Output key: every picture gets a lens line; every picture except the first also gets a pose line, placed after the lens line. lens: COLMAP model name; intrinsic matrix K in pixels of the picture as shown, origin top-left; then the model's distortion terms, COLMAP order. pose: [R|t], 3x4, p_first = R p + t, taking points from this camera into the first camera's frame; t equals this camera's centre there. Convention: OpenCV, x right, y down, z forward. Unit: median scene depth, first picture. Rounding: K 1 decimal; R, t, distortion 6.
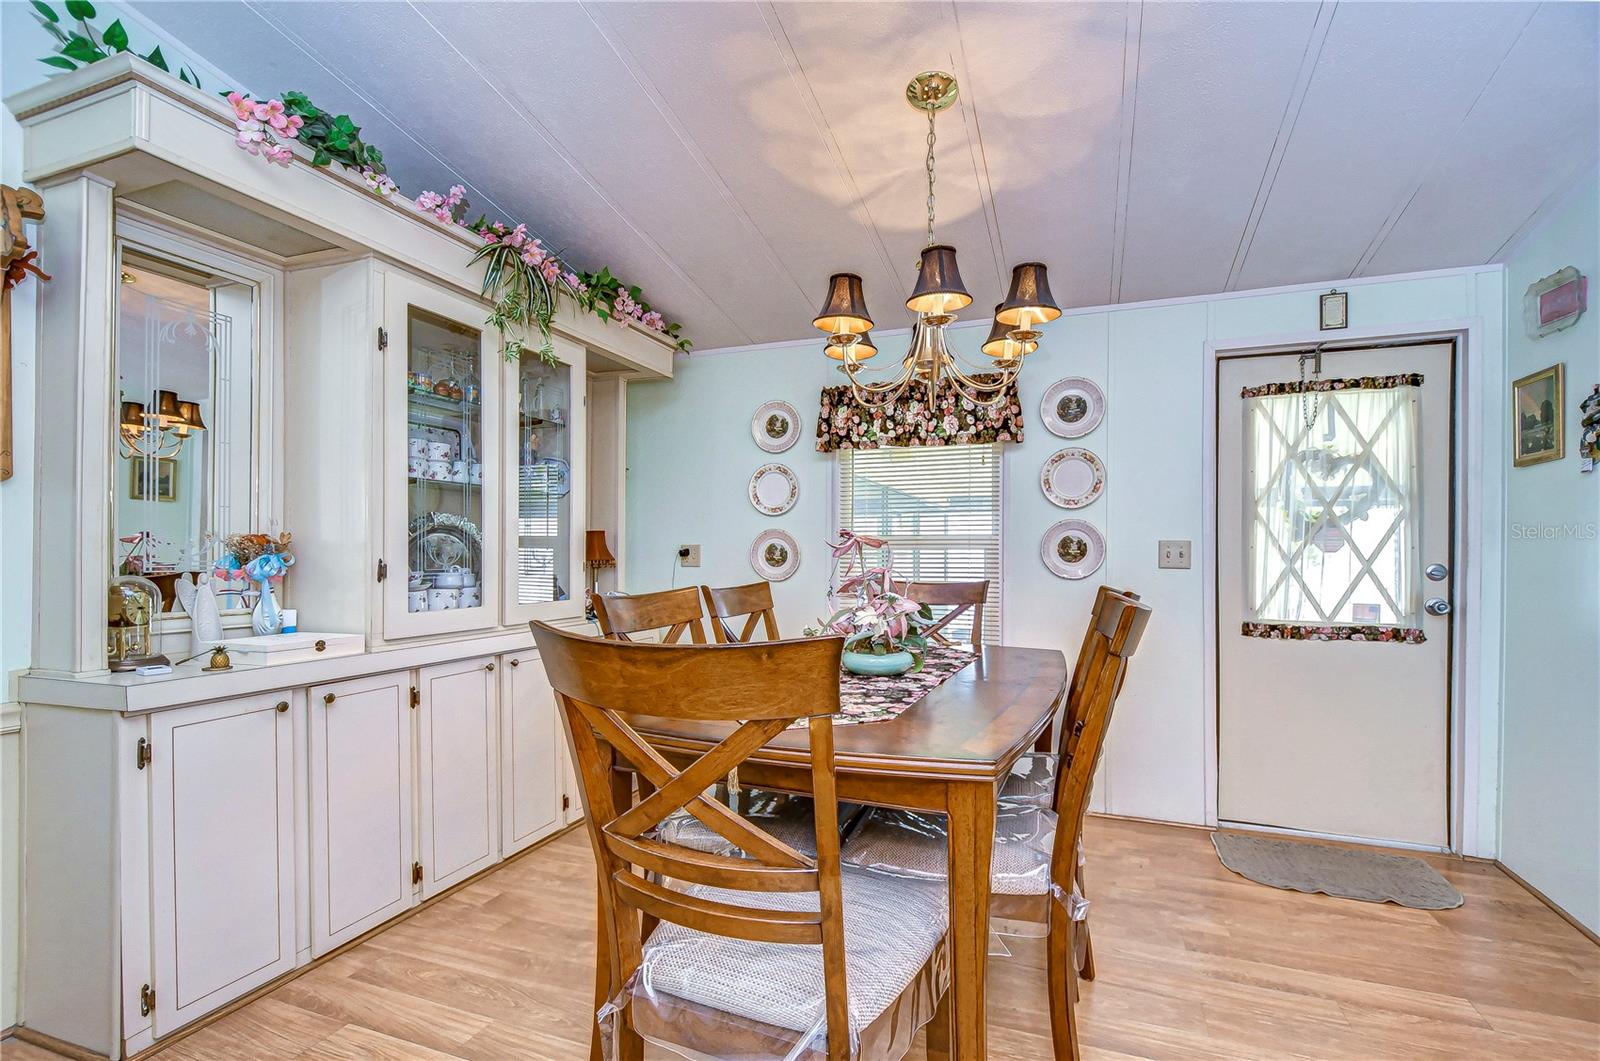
lens RADIAL K [[709.8, 0, 814.4], [0, 709.8, 552.9], [0, 0, 1]] dist [-0.003538, -0.001126]
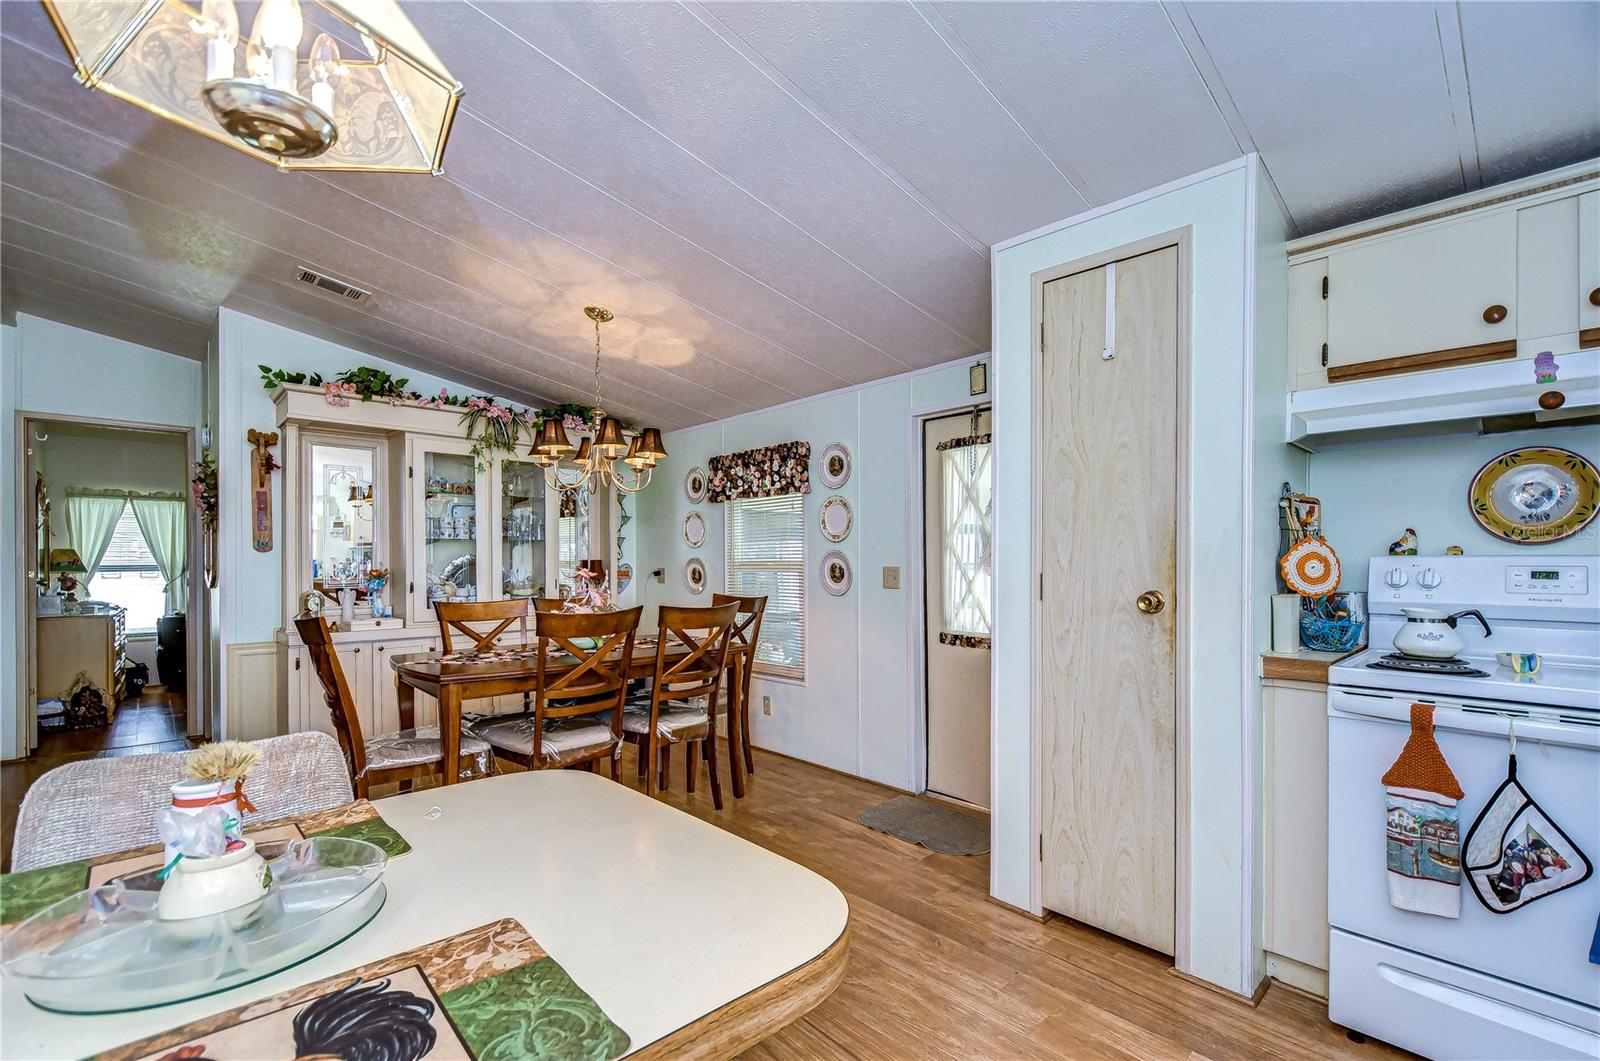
lens RADIAL K [[709.8, 0, 787.0], [0, 709.8, 560.8], [0, 0, 1]] dist [-0.003538, -0.001126]
pose [[0.888183, -0.006856, -0.459439, 0.947720], [0.004230, 0.999968, -0.006744, -0.019947], [0.459471, 0.004046, 0.888184, -0.227564]]
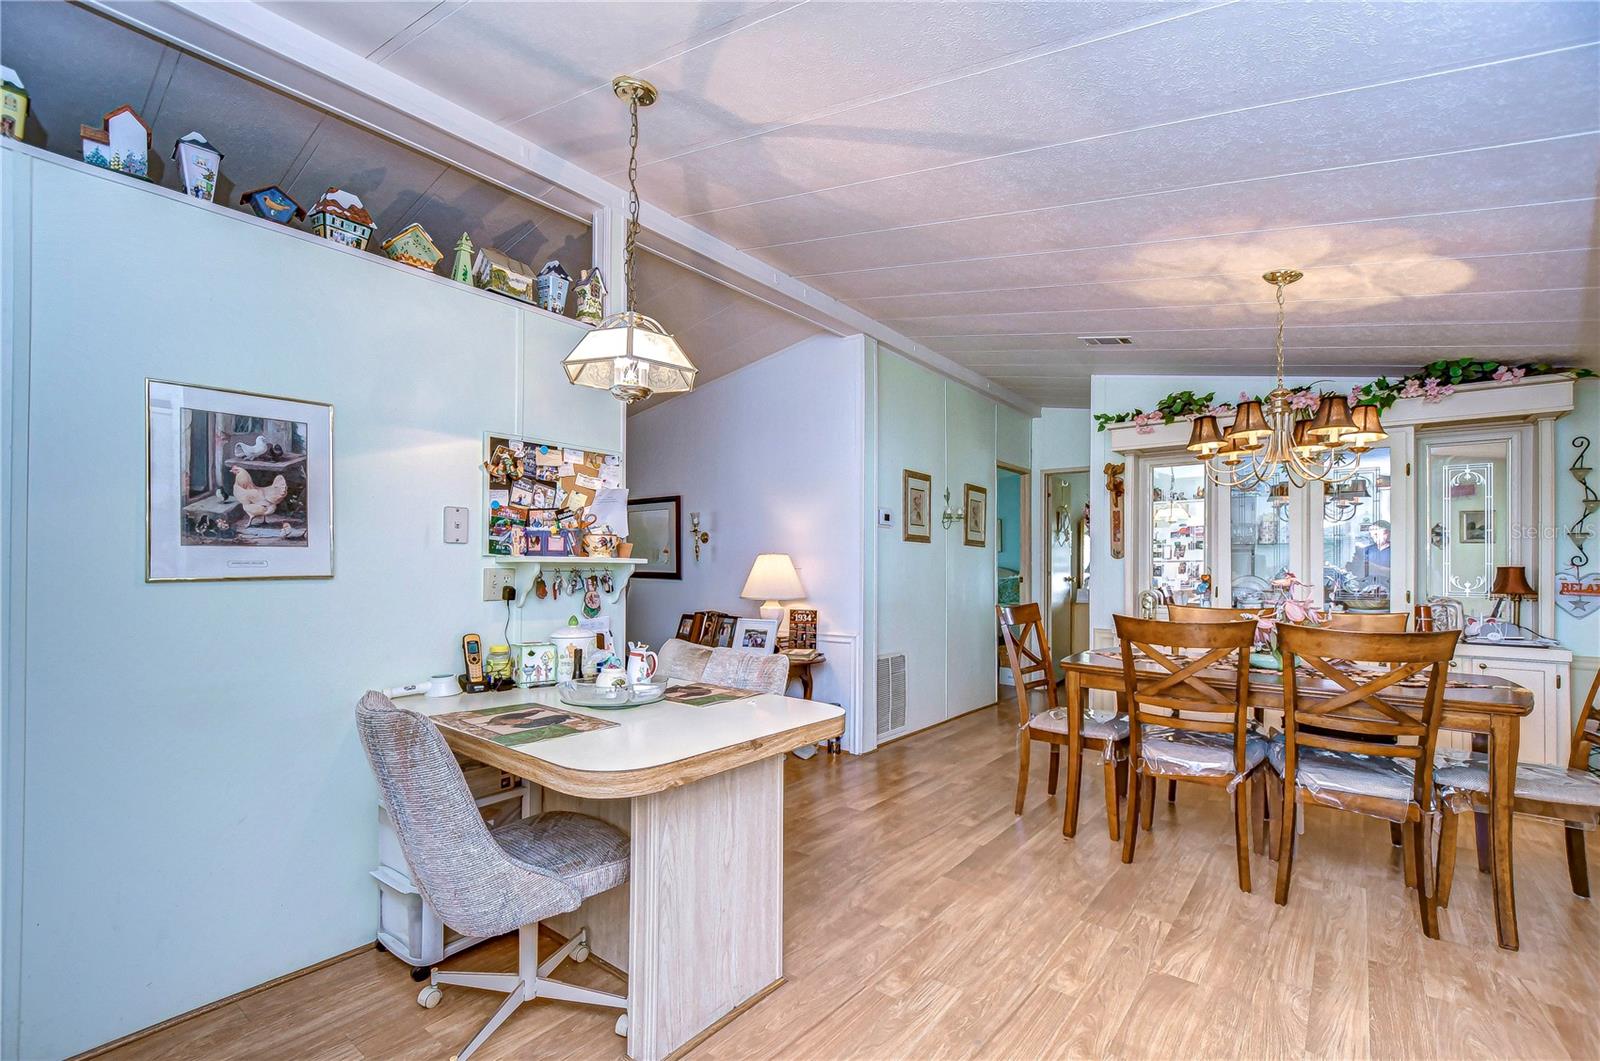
lens RADIAL K [[694.4, 0, 814.3], [0, 694.4, 562.1], [0, 0, 1]] dist [0.003412, 0.000053]
pose [[-0.303510, -0.012792, -0.952742, 1.272845], [-0.008464, 0.999907, -0.010729, -0.018484], [0.952791, 0.004808, -0.303590, 0.354708]]
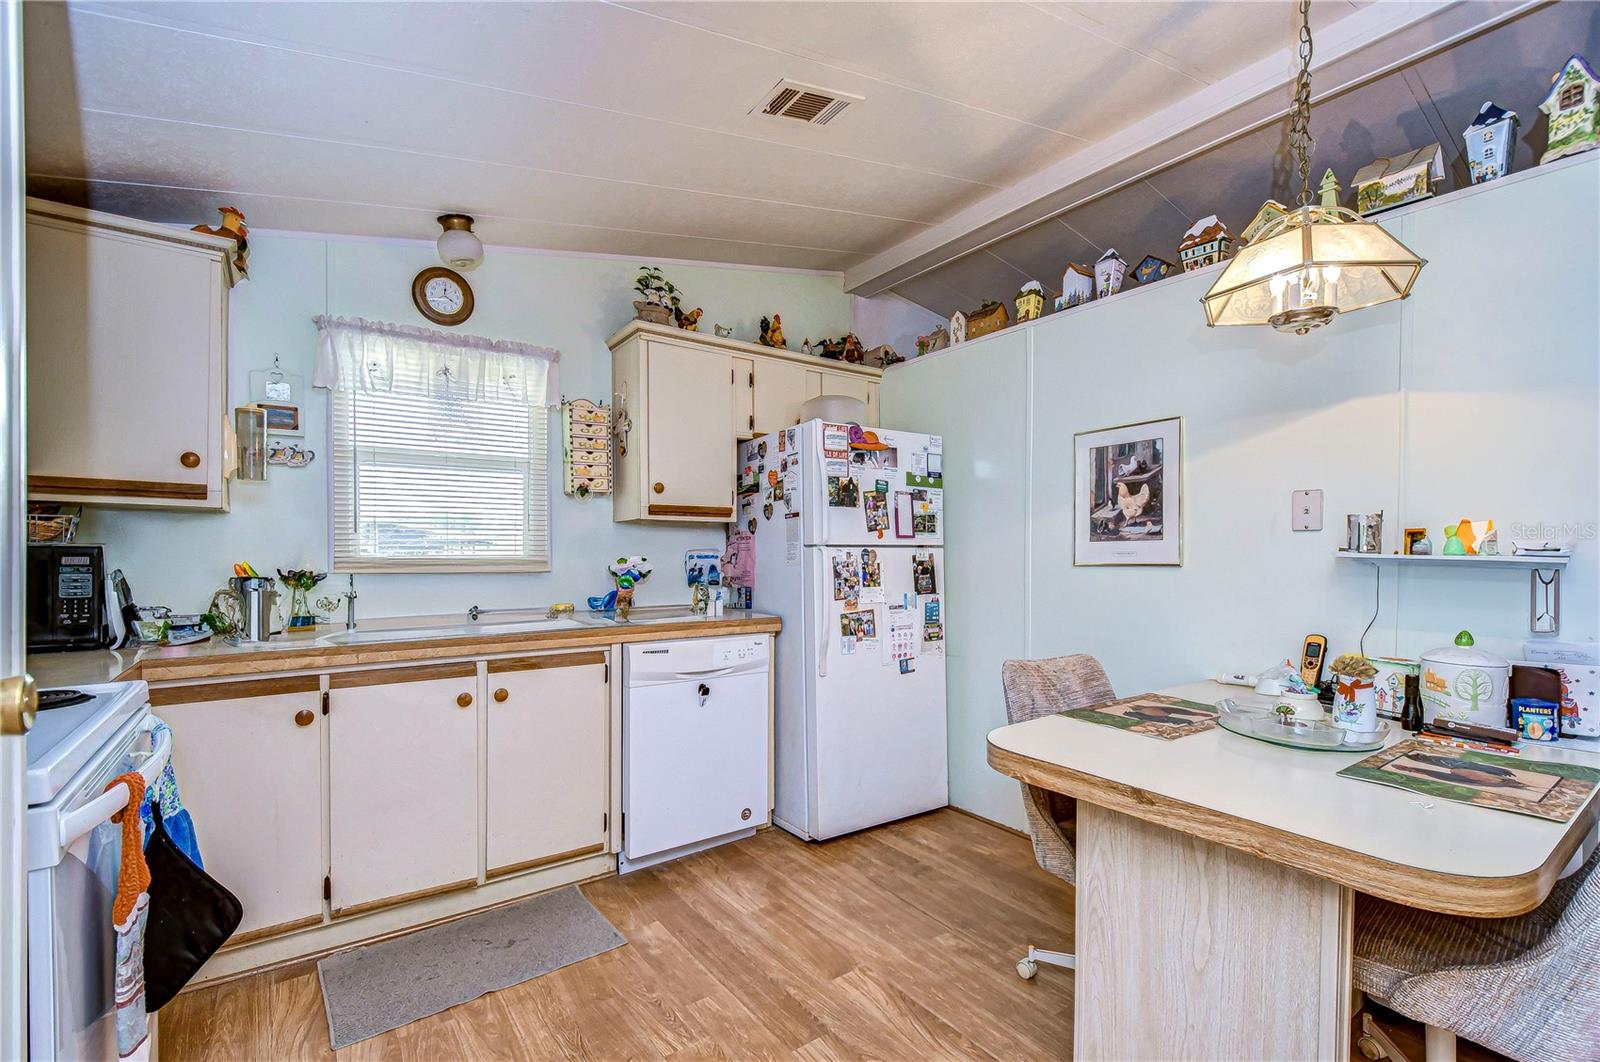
lens RADIAL K [[709.8, 0, 809.1], [0, 709.8, 571.9], [0, 0, 1]] dist [-0.003538, -0.001126]
pose [[-0.837109, -0.025996, 0.546418, 0.638858], [-0.010358, 0.999444, 0.031681, -0.021351], [-0.546938, 0.020861, -0.836913, 0.617471]]
